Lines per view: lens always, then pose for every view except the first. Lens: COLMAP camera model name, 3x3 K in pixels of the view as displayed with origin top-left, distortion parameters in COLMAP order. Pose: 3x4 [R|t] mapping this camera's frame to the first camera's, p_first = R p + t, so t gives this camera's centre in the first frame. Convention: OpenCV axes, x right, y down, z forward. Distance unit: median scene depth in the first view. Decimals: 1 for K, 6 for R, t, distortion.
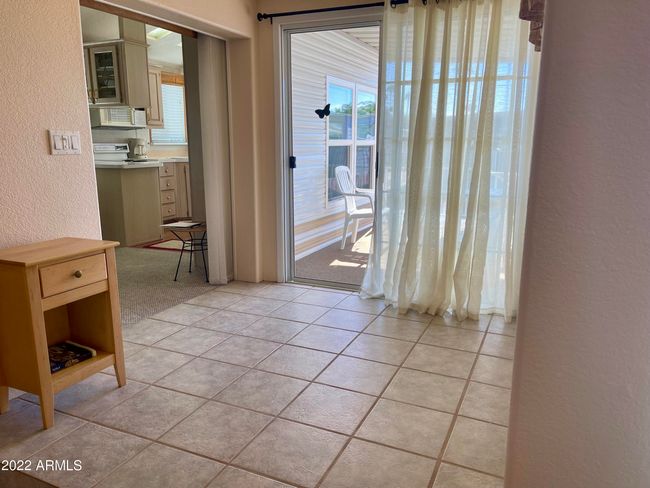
lens RADIAL K [[493.0, 0, 325.0], [0, 493.0, 244.0], [0, 0, 1]] dist [0.052896, -0.000723]
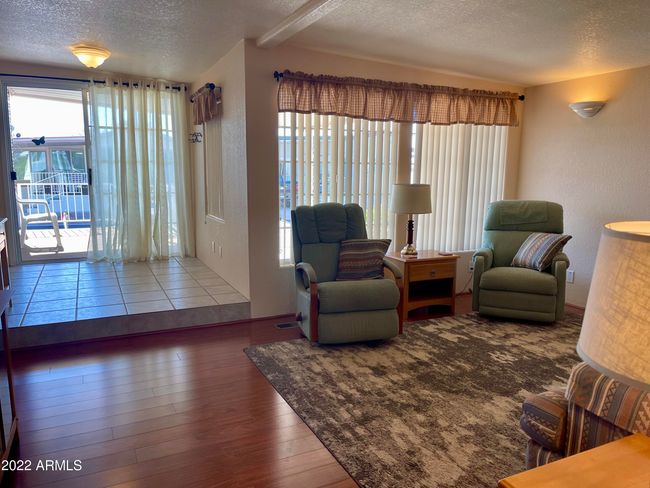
lens RADIAL K [[493.0, 0, 325.0], [0, 493.0, 244.0], [0, 0, 1]] dist [0.052896, -0.000723]
pose [[0.819245, -0.097296, 0.565130, -0.247806], [0.118294, 0.992978, -0.000529, 0.160894], [-0.561110, 0.067285, 0.825002, -0.839795]]
